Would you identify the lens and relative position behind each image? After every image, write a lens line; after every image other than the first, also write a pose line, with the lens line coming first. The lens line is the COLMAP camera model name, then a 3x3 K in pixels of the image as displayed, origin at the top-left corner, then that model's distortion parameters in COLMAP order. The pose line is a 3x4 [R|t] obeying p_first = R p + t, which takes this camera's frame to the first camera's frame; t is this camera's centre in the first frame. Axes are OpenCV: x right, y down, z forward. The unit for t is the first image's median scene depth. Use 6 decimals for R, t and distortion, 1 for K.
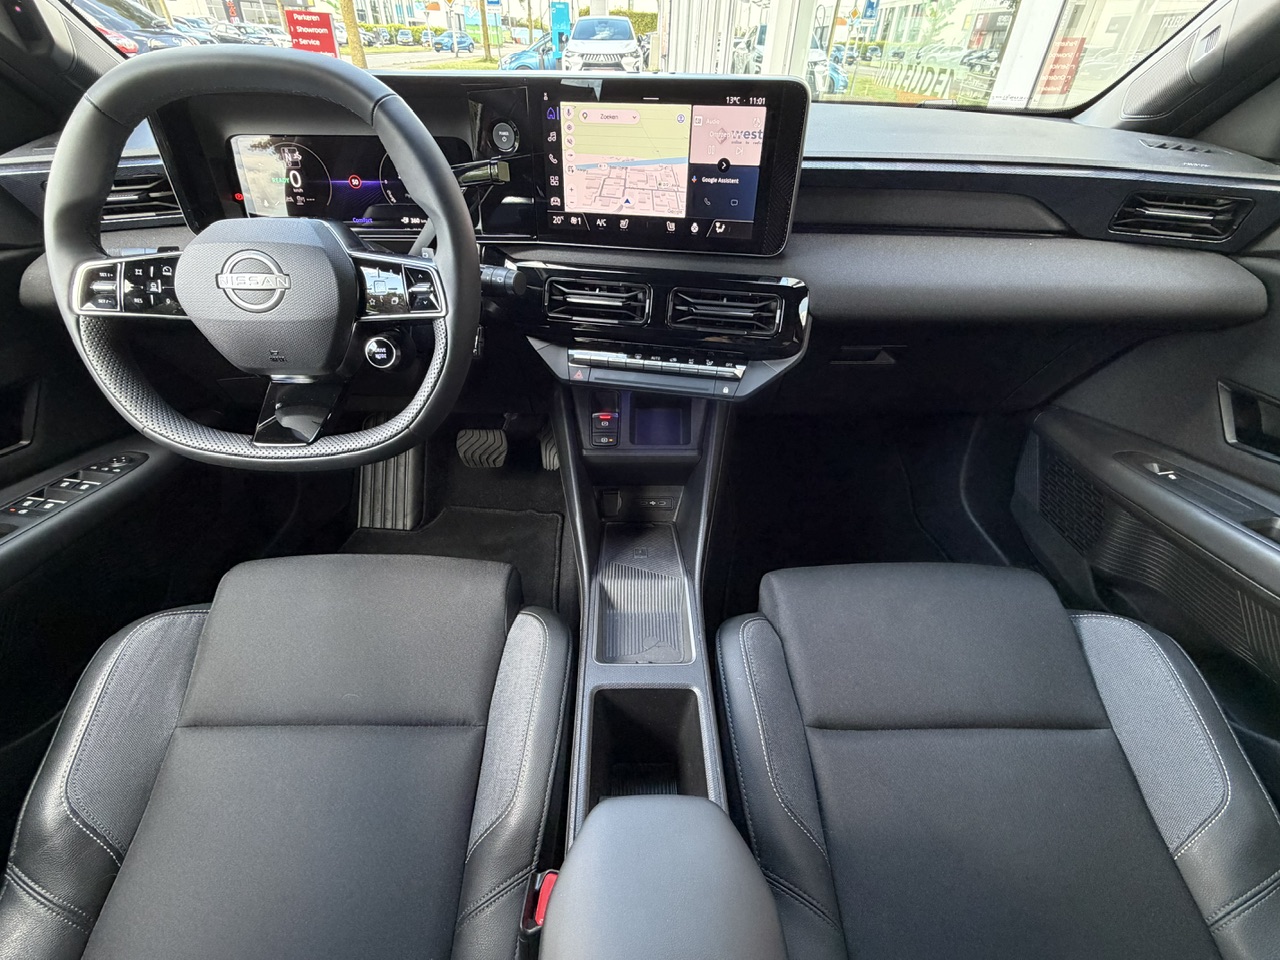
lens RADIAL K [[589.7, 0, 640.0], [0, 589.7, 480.0], [0, 0, 1]] dist [0.000161, -0.001076]
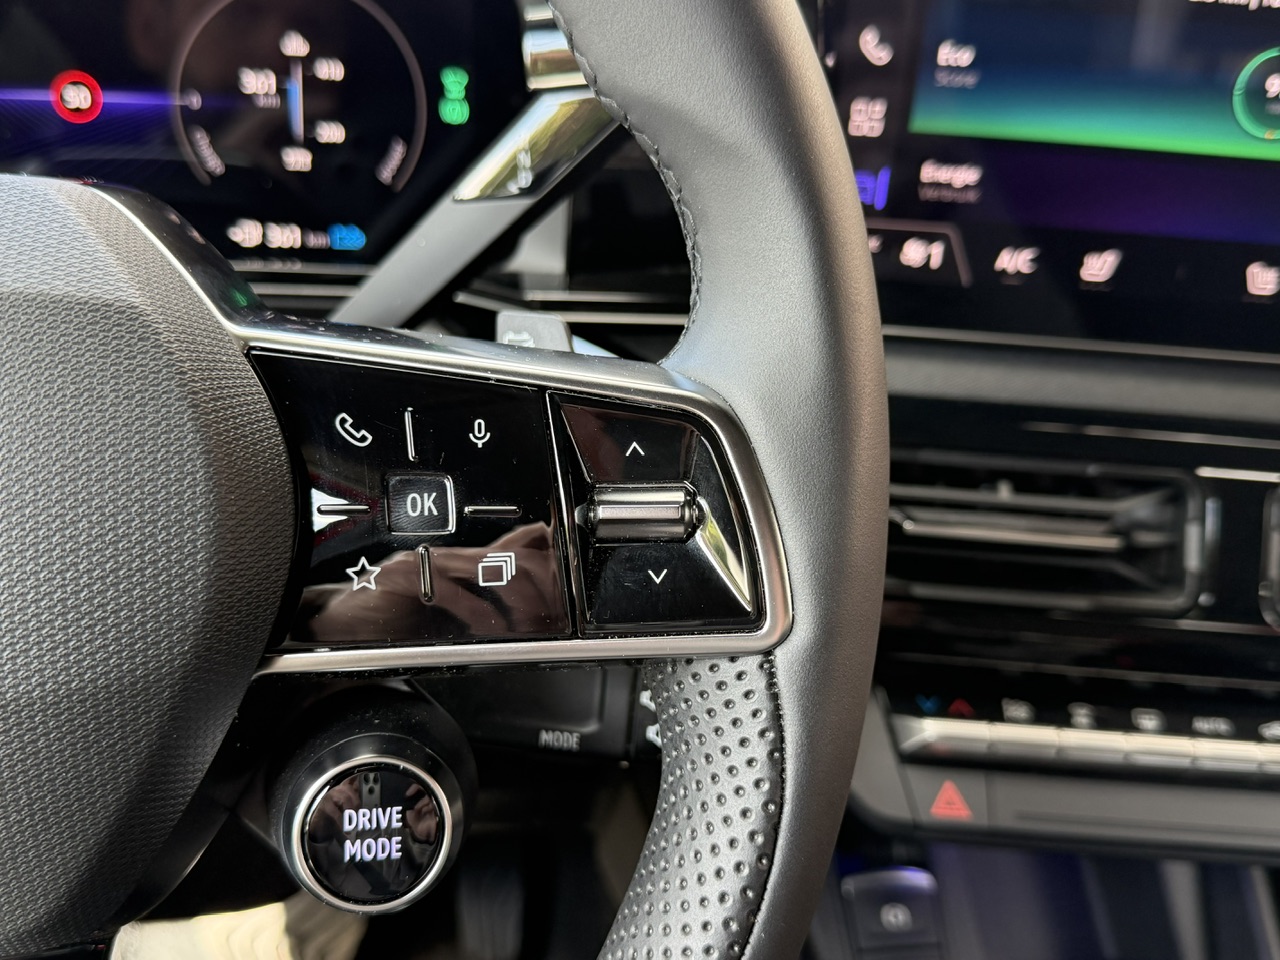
lens RADIAL K [[1290.4, 0, 640.0], [0, 1290.4, 480.0], [0, 0, 1]] dist [0.248050, -0.844237]
pose [[0.983537, 0.004248, 0.180658, -0.360725], [0.046304, 0.960422, -0.274673, -0.171962], [-0.174674, 0.278516, 0.944414, 0.469967]]
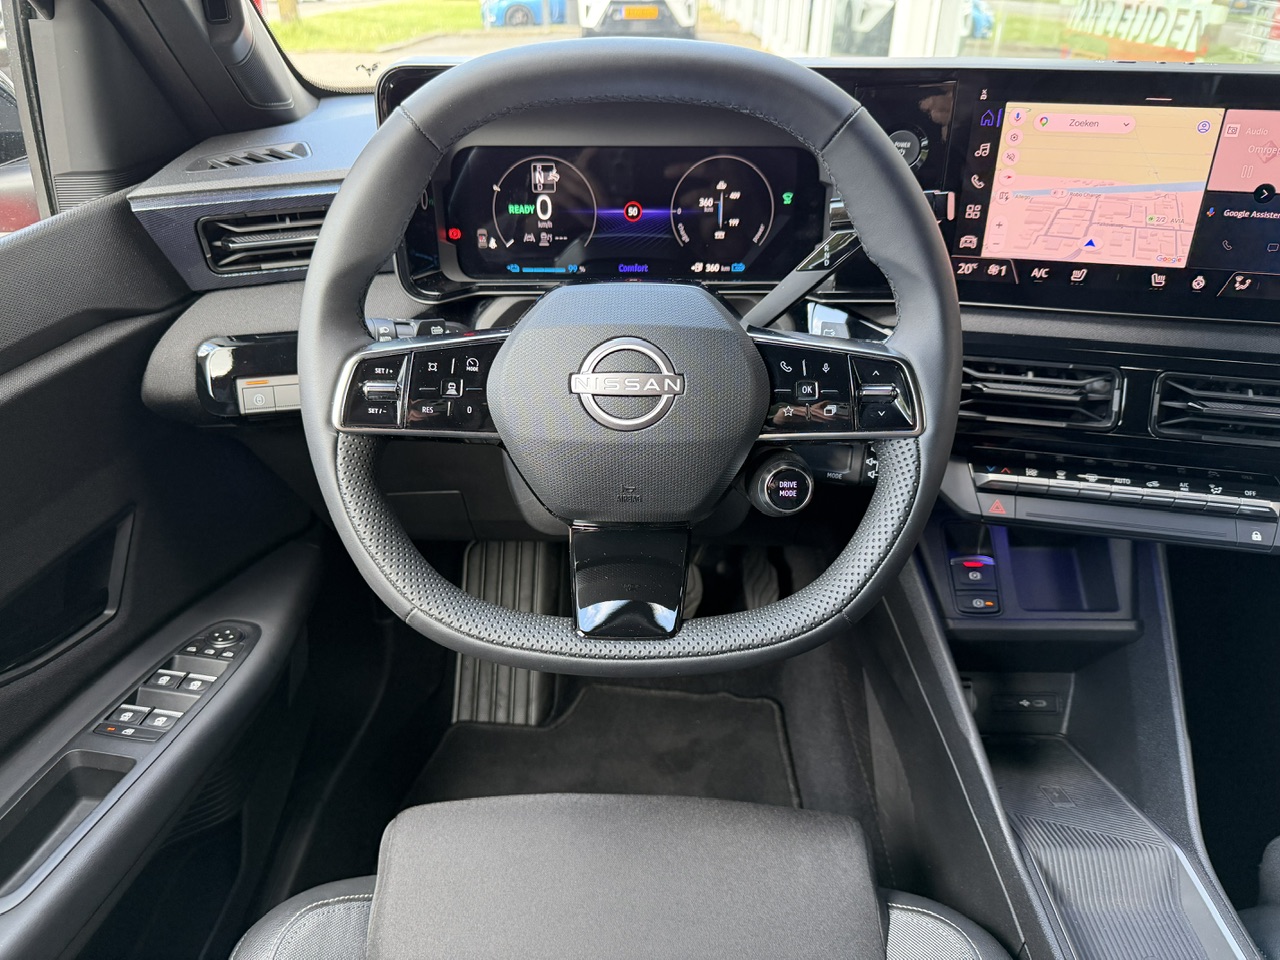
lens RADIAL K [[920.0, 0, 640.0], [0, 920.0, 480.0], [0, 0, 1]] dist [0.060549, -0.108916]
pose [[0.999672, 0.002997, -0.025435, -0.479593], [-0.006350, 0.991123, -0.132795, -0.079225], [0.024811, 0.132913, 0.990817, 0.023041]]
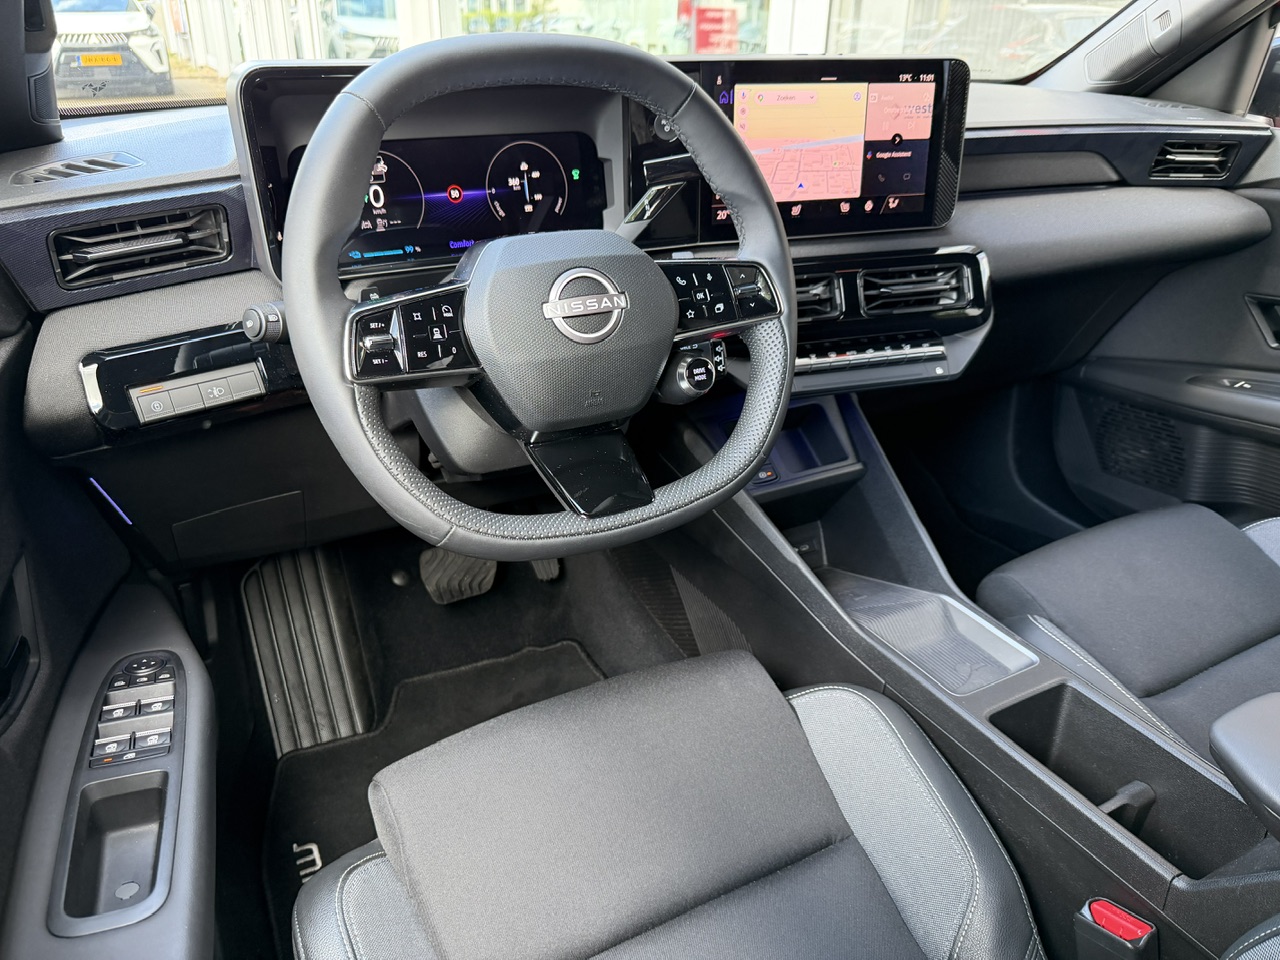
lens RADIAL K [[920.0, 0, 640.0], [0, 920.0, 480.0], [0, 0, 1]] dist [0.060549, -0.108916]
pose [[0.882764, -0.212684, 0.418919, -0.903119], [0.280424, 0.953937, -0.106610, 0.031123], [-0.376949, 0.211587, 0.901743, -0.072719]]
